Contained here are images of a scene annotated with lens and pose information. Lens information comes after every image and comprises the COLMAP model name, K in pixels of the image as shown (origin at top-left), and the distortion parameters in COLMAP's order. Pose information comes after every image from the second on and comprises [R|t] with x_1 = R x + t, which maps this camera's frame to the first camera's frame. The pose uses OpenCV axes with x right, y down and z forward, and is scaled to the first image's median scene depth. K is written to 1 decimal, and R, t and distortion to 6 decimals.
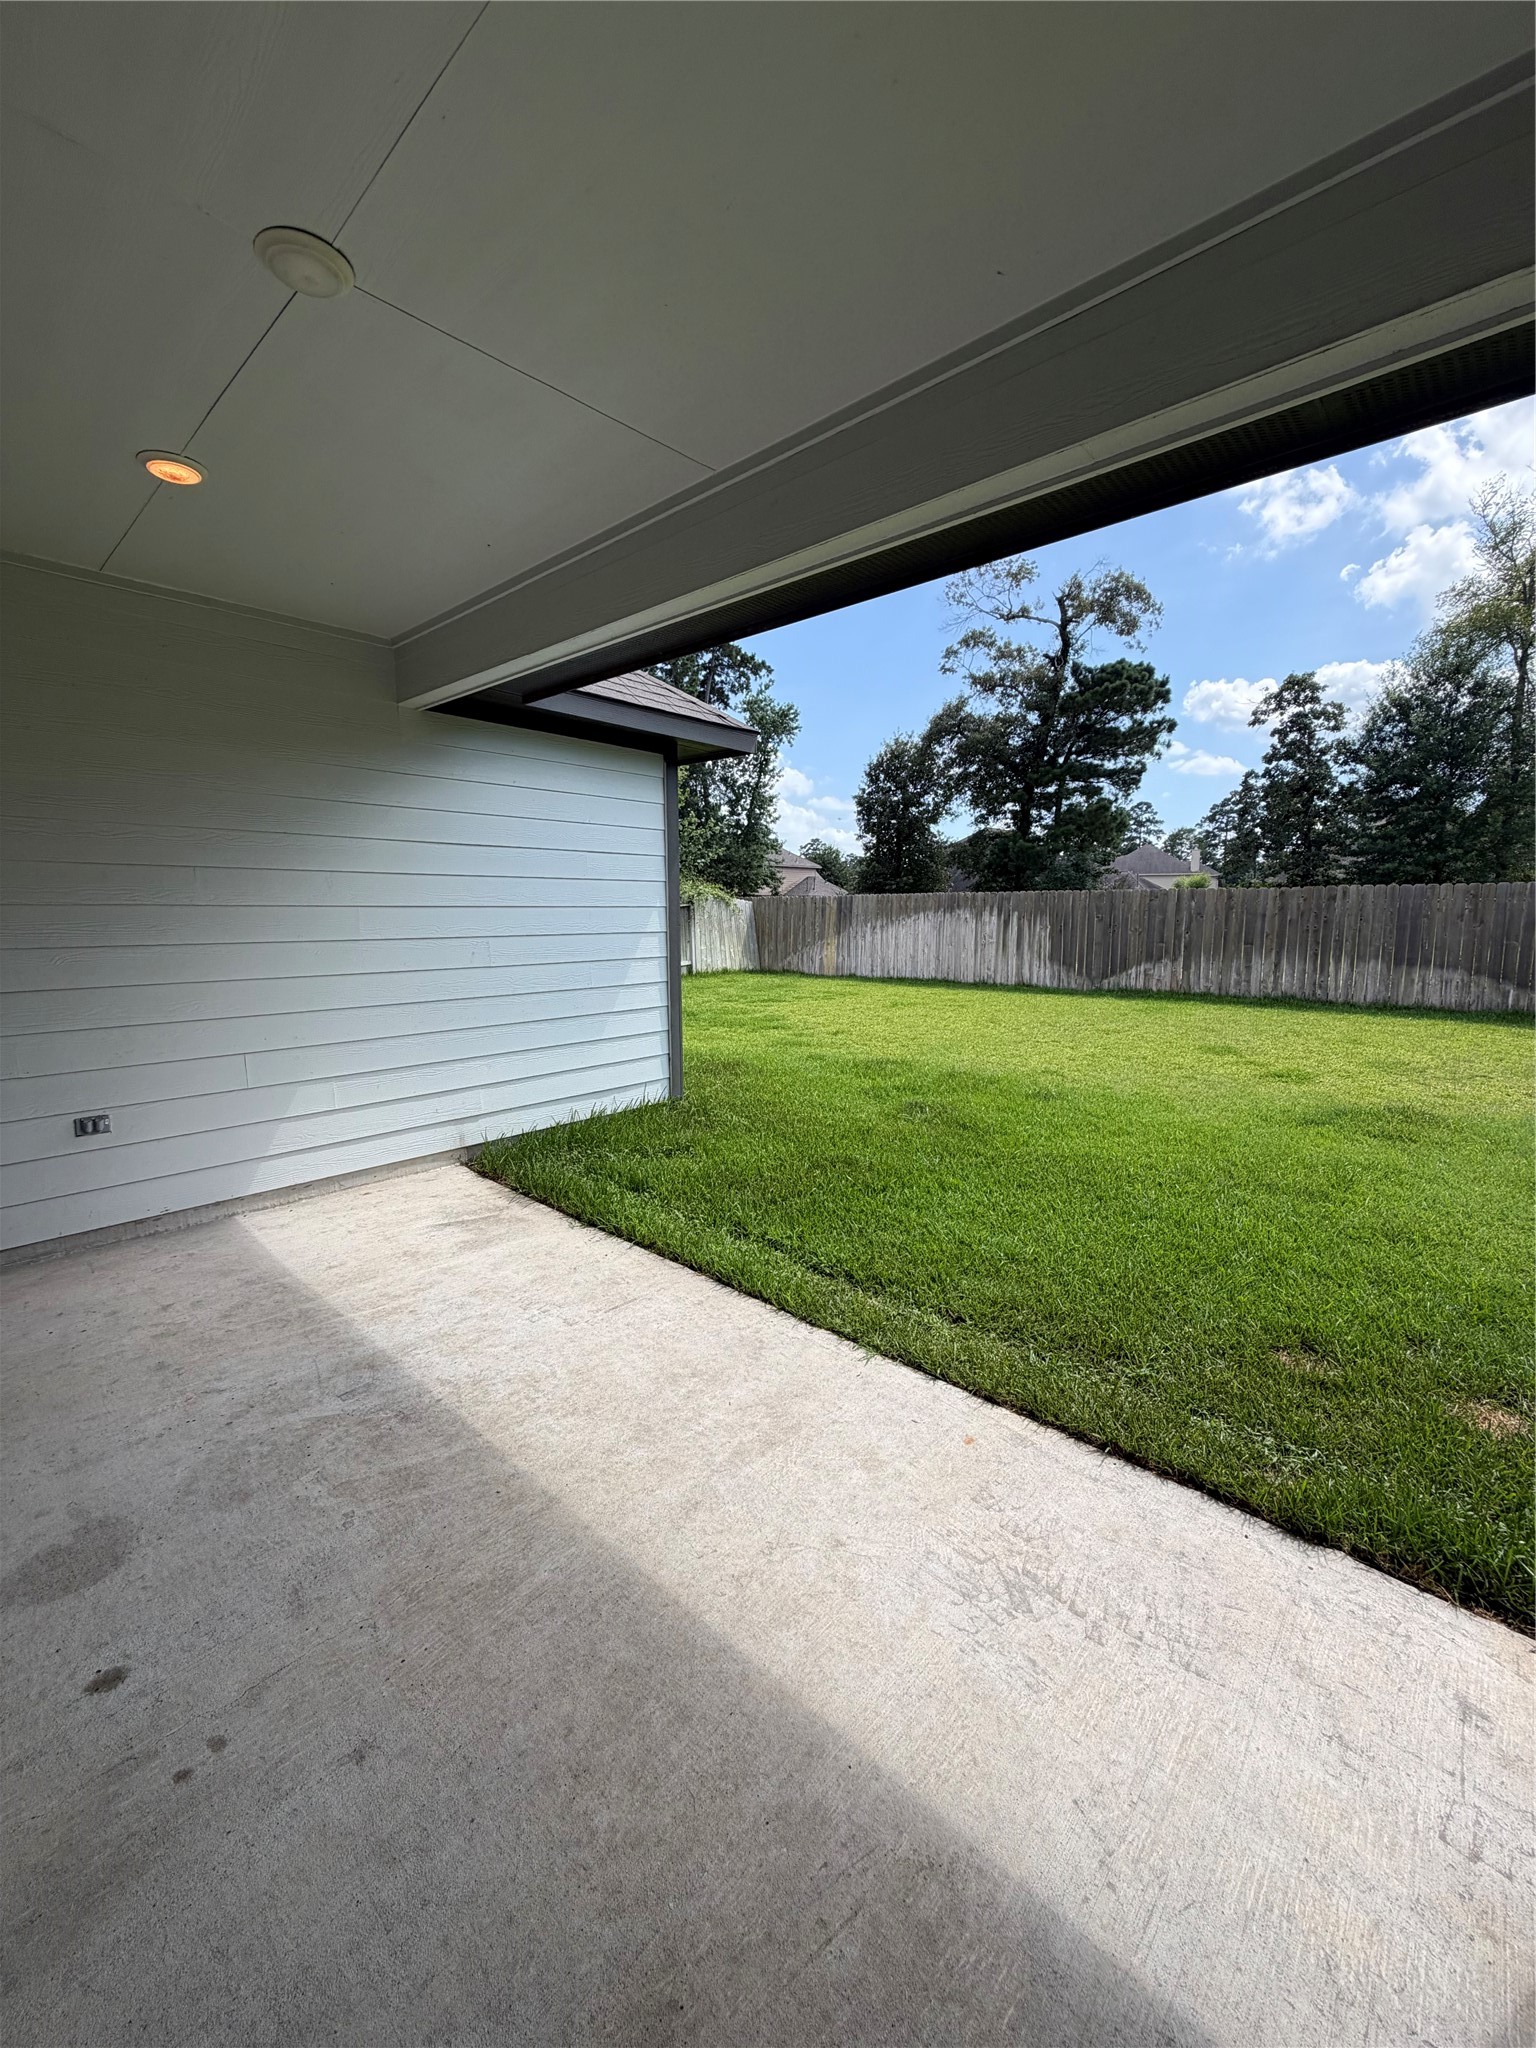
lens RADIAL K [[824.8, 0, 769.5], [0, 824.8, 1018.8], [0, 0, 1]] dist [0.000383, 0.000749]
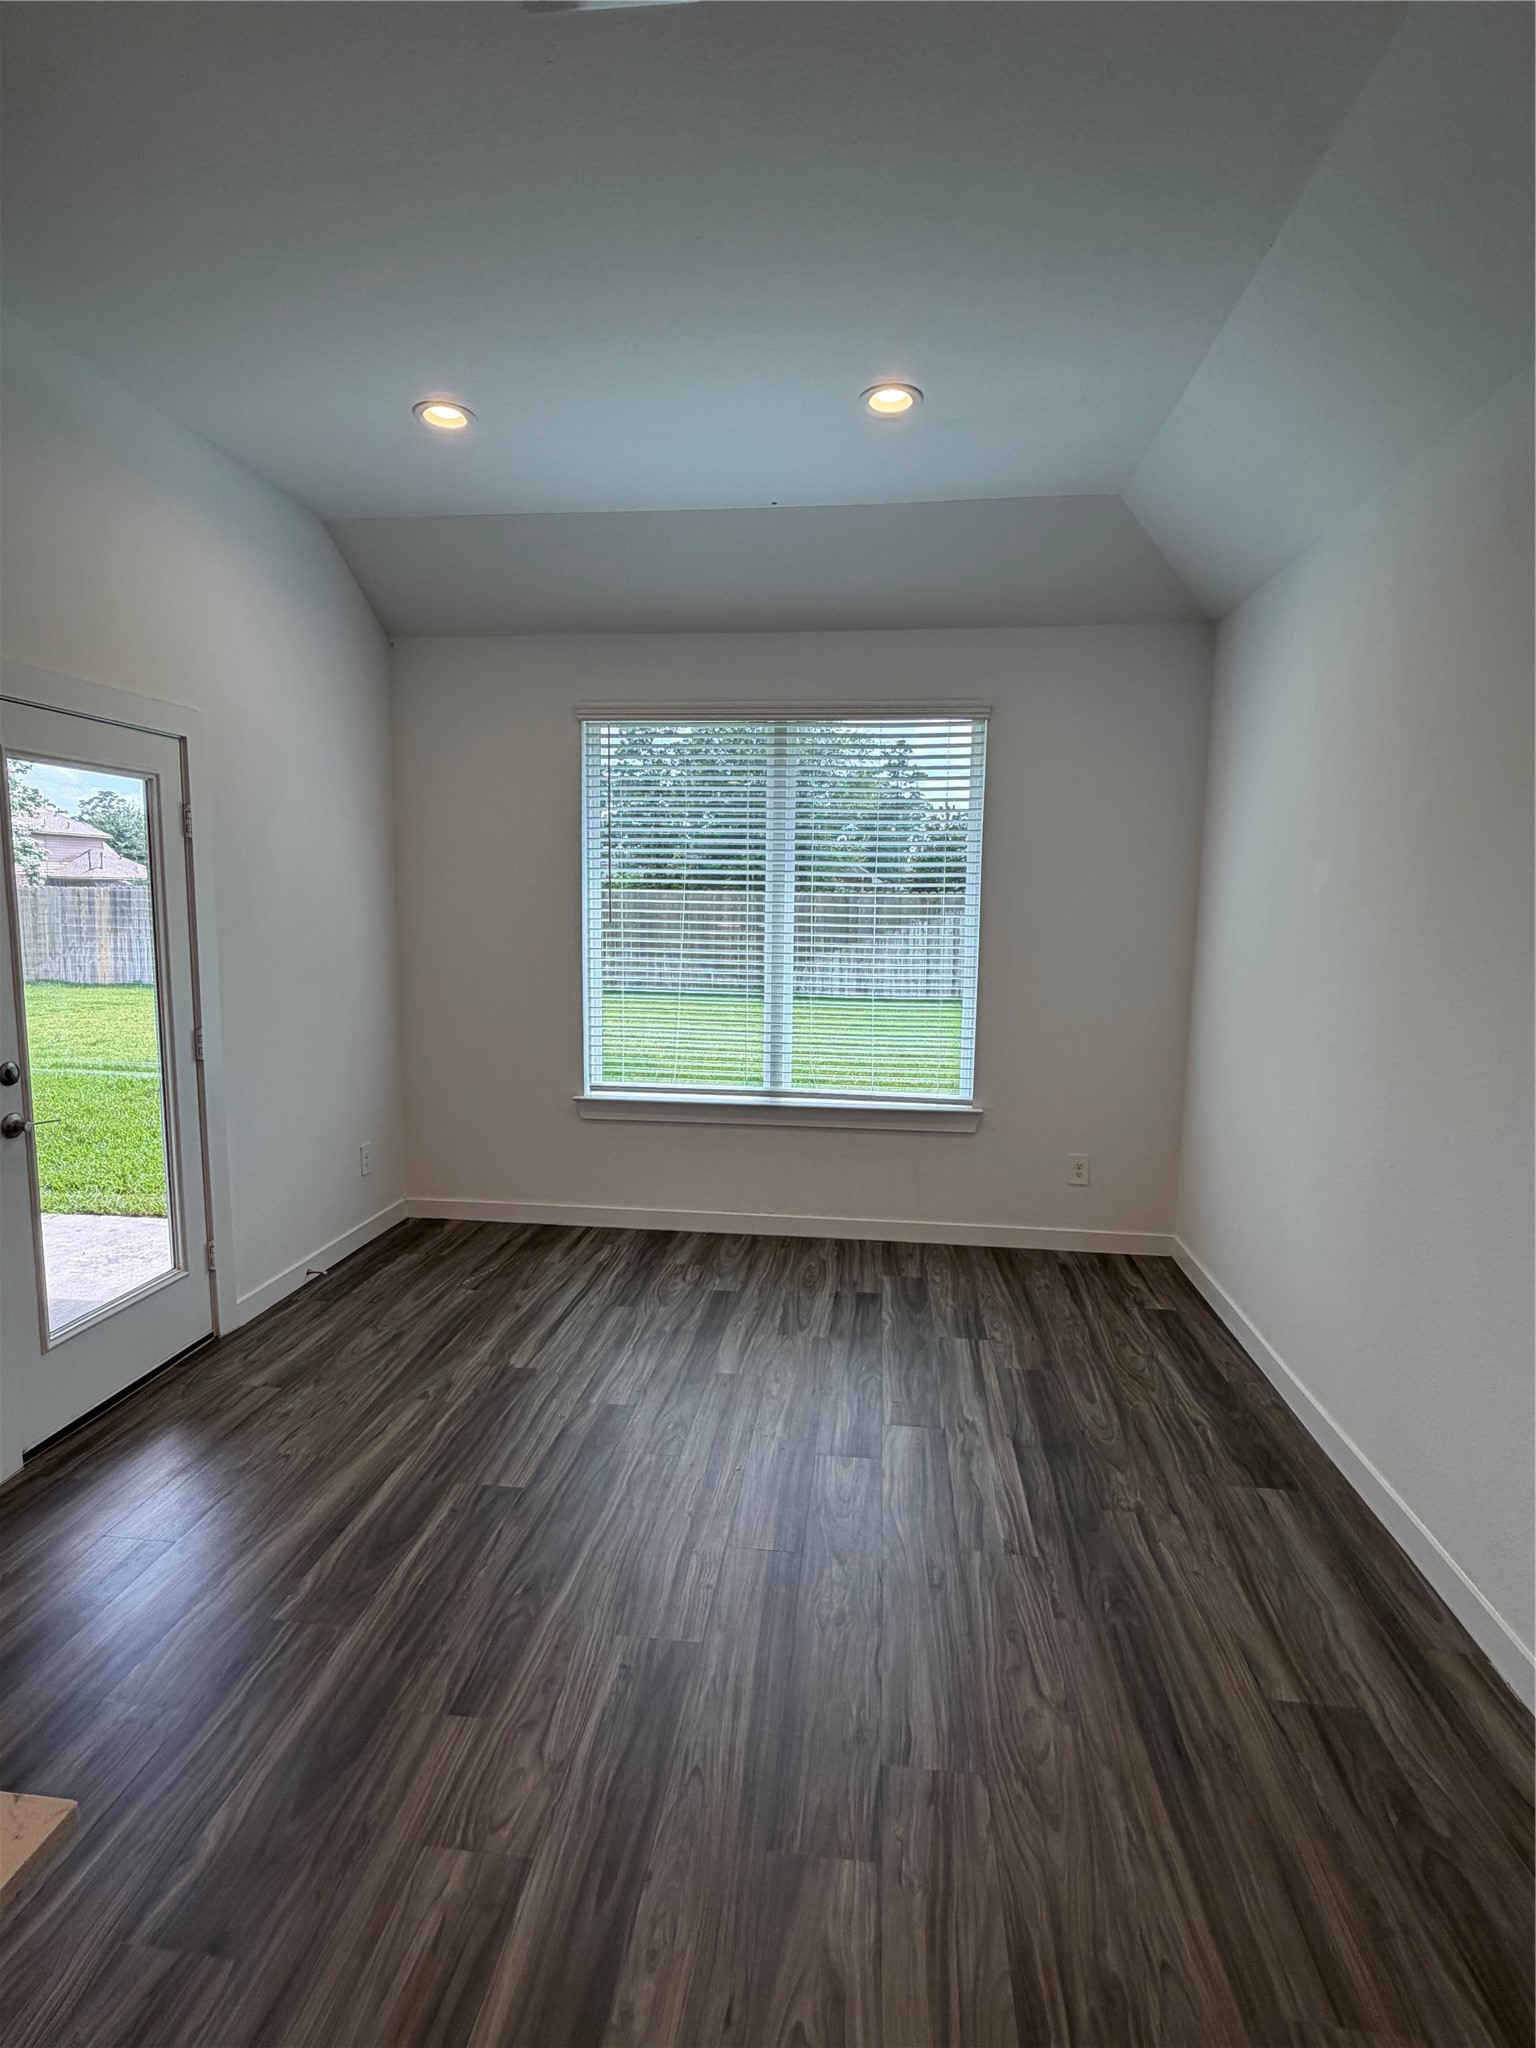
lens RADIAL K [[1012.1, 0, 763.9], [0, 1012.1, 1034.1], [0, 0, 1]] dist [0.002151, 0.000692]
pose [[0.812657, -0.066006, 0.578993, 0.074039], [0.064410, 0.997651, 0.023329, 0.065431], [-0.579172, 0.018334, 0.814999, -0.813483]]
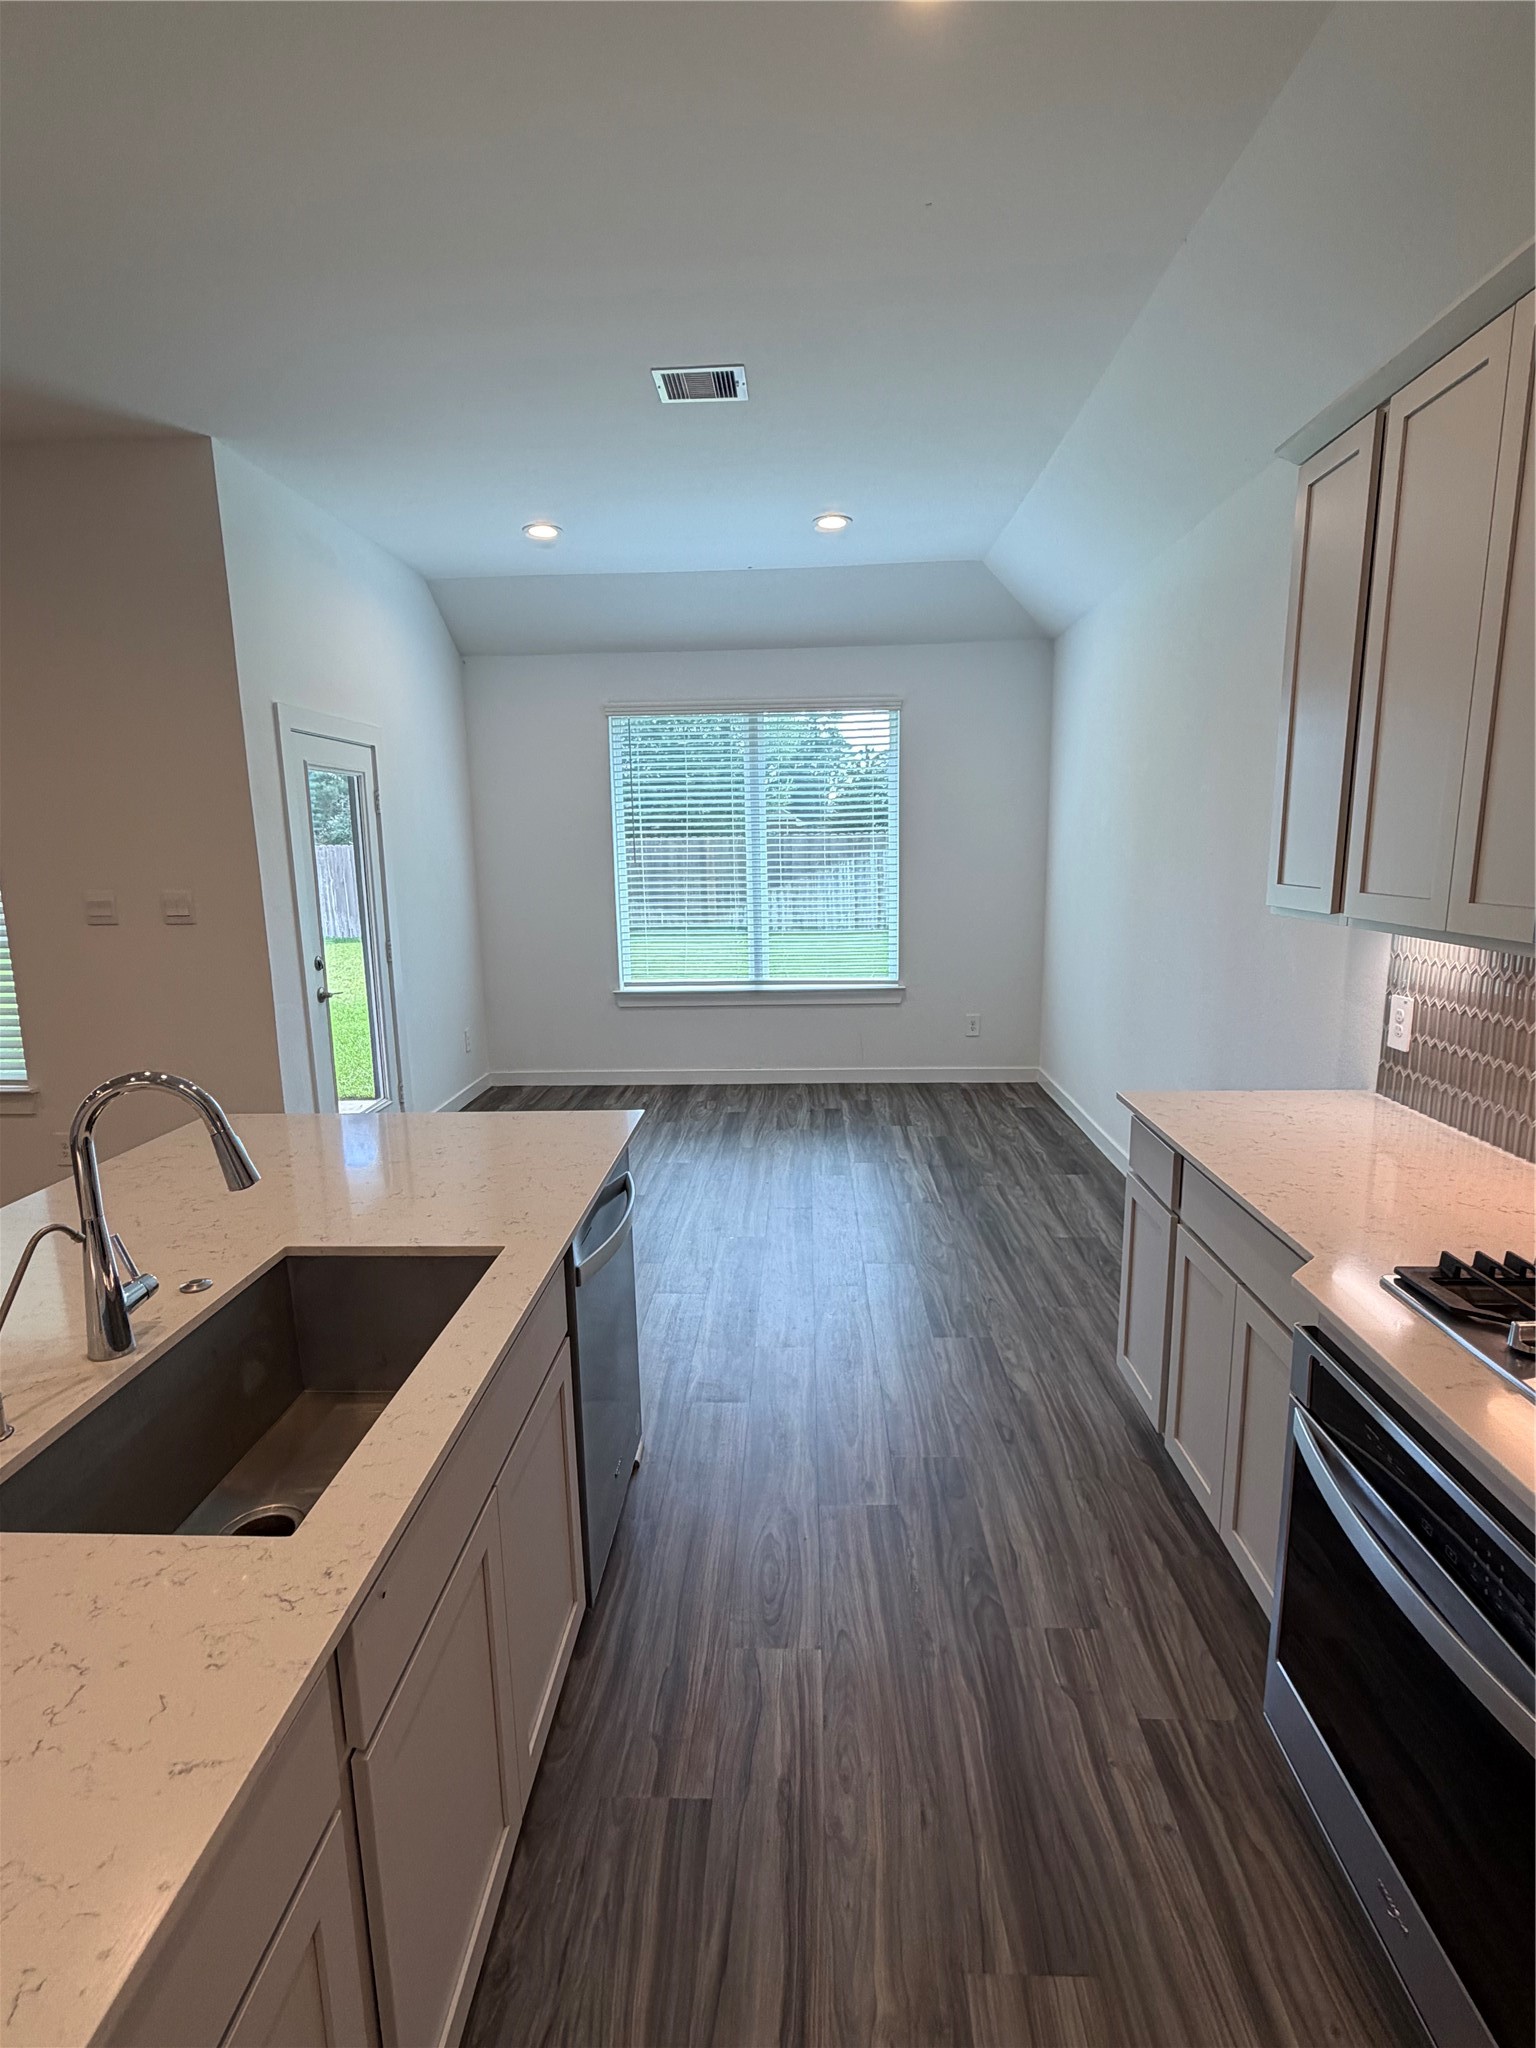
lens RADIAL K [[1012.1, 0, 761.4], [0, 1012.1, 1027.0], [0, 0, 1]] dist [0.002151, 0.000692]
pose [[0.767748, -0.127210, 0.627997, -2.316429], [0.102586, 0.991855, 0.075499, 0.374935], [-0.632486, 0.006459, 0.774545, -3.015494]]
